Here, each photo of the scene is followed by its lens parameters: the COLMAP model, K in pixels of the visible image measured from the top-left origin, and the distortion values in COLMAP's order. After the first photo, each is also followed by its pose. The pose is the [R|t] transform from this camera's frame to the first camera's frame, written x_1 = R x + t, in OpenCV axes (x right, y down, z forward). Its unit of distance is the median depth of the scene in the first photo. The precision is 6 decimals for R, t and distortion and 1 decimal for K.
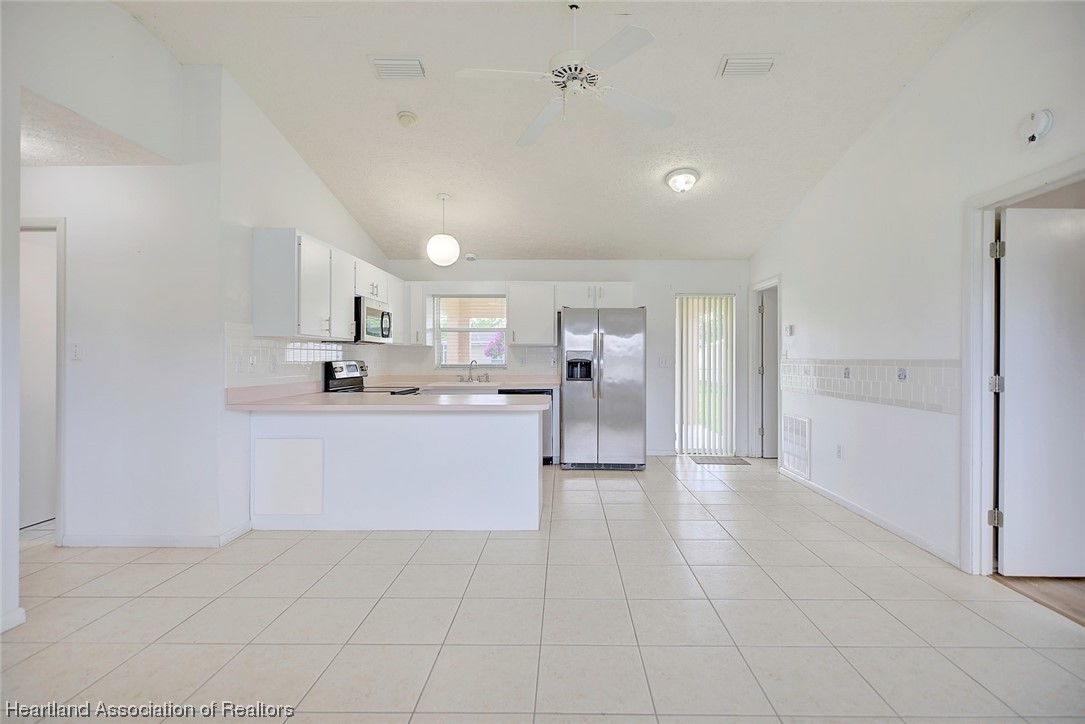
lens RADIAL K [[505.6, 0, 563.3], [0, 505.6, 357.4], [0, 0, 1]] dist [-0.001143, -0.000248]
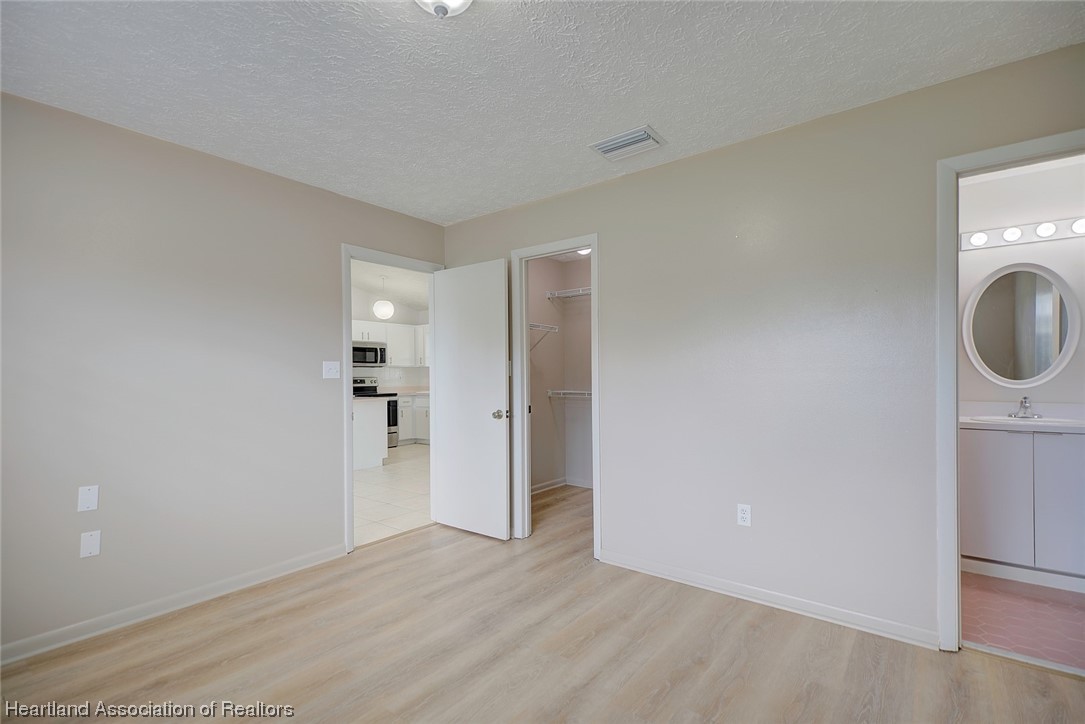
lens RADIAL K [[496.3, 0, 542.9], [0, 496.3, 378.8], [0, 0, 1]] dist [0.029377, -0.000018]
pose [[0.792732, -0.007290, -0.609526, 1.032887], [0.015217, 0.999854, 0.007832, 0.007366], [0.609380, -0.015484, 0.792727, 0.026112]]
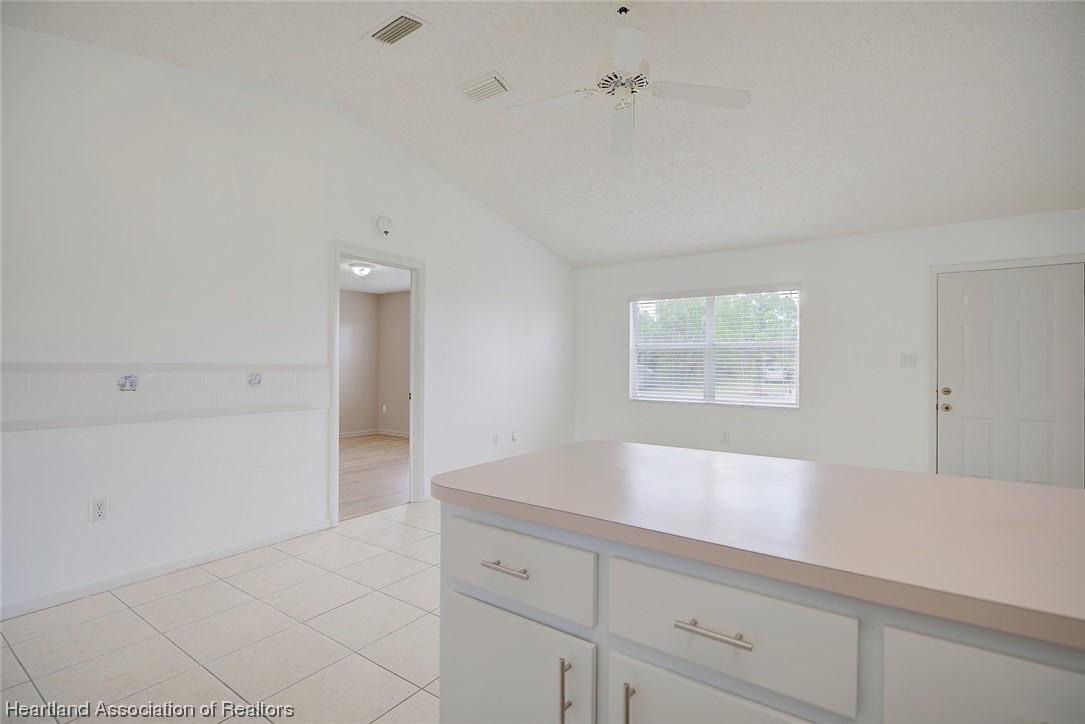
lens RADIAL K [[495.5, 0, 542.5], [0, 495.5, 362.0], [0, 0, 1]] dist [0.001216, -0.000349]
pose [[-0.825307, -0.005971, 0.564652, -0.200178], [-0.010463, 0.999934, -0.004719, -0.000468], [-0.564587, -0.009803, -0.825315, 0.941387]]
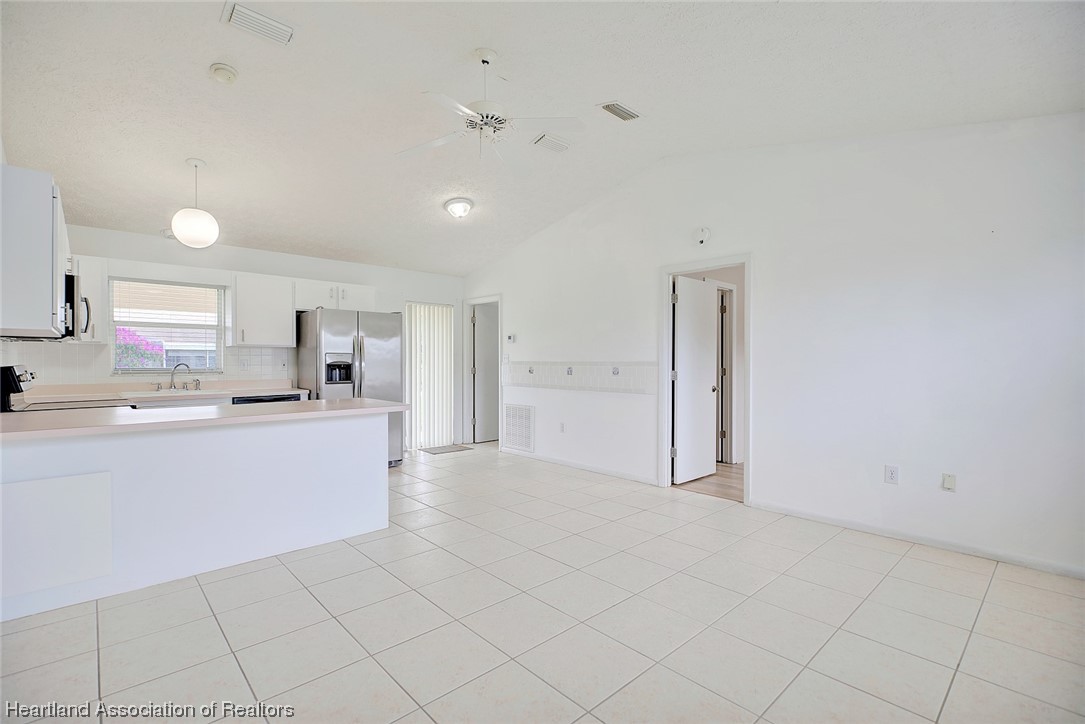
lens RADIAL K [[495.5, 0, 542.5], [0, 495.5, 362.0], [0, 0, 1]] dist [0.001216, -0.000349]
pose [[0.732151, -0.002916, 0.681136, -0.333844], [-0.001076, 0.999985, 0.005437, -0.001662], [-0.681142, -0.004714, 0.732136, 0.030156]]
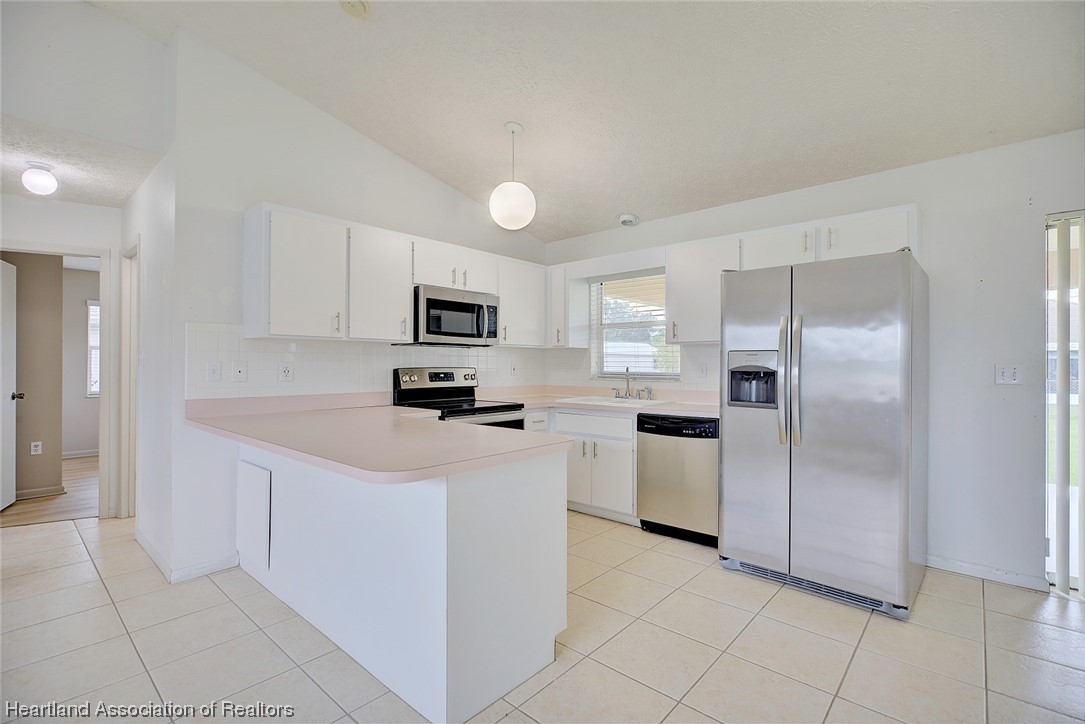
lens RADIAL K [[495.5, 0, 542.5], [0, 495.5, 362.0], [0, 0, 1]] dist [0.001216, -0.000349]
pose [[0.749217, -0.003367, -0.662316, 0.210716], [0.001274, 0.999993, -0.003643, 0.000624], [0.662323, 0.001886, 0.749216, 0.468326]]
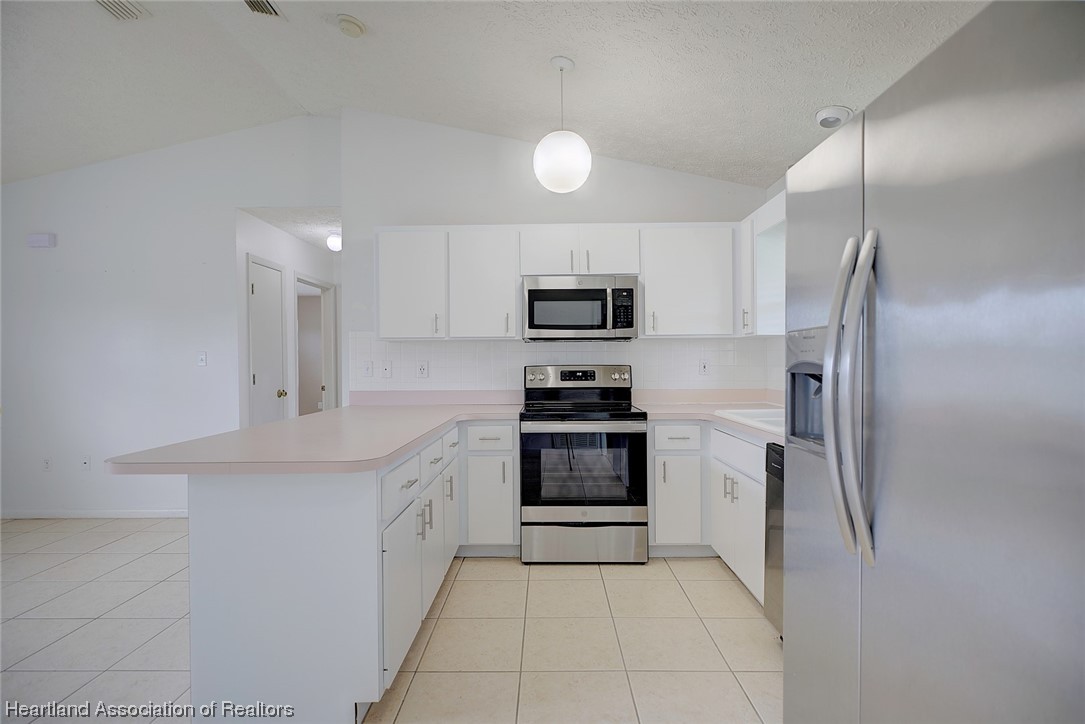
lens RADIAL K [[495.5, 0, 542.5], [0, 495.5, 362.0], [0, 0, 1]] dist [0.001216, -0.000349]
pose [[-0.004656, -0.000589, -0.999989, 0.262703], [0.011245, 0.999937, -0.000642, 0.001714], [0.999926, -0.011247, -0.004649, 0.872595]]
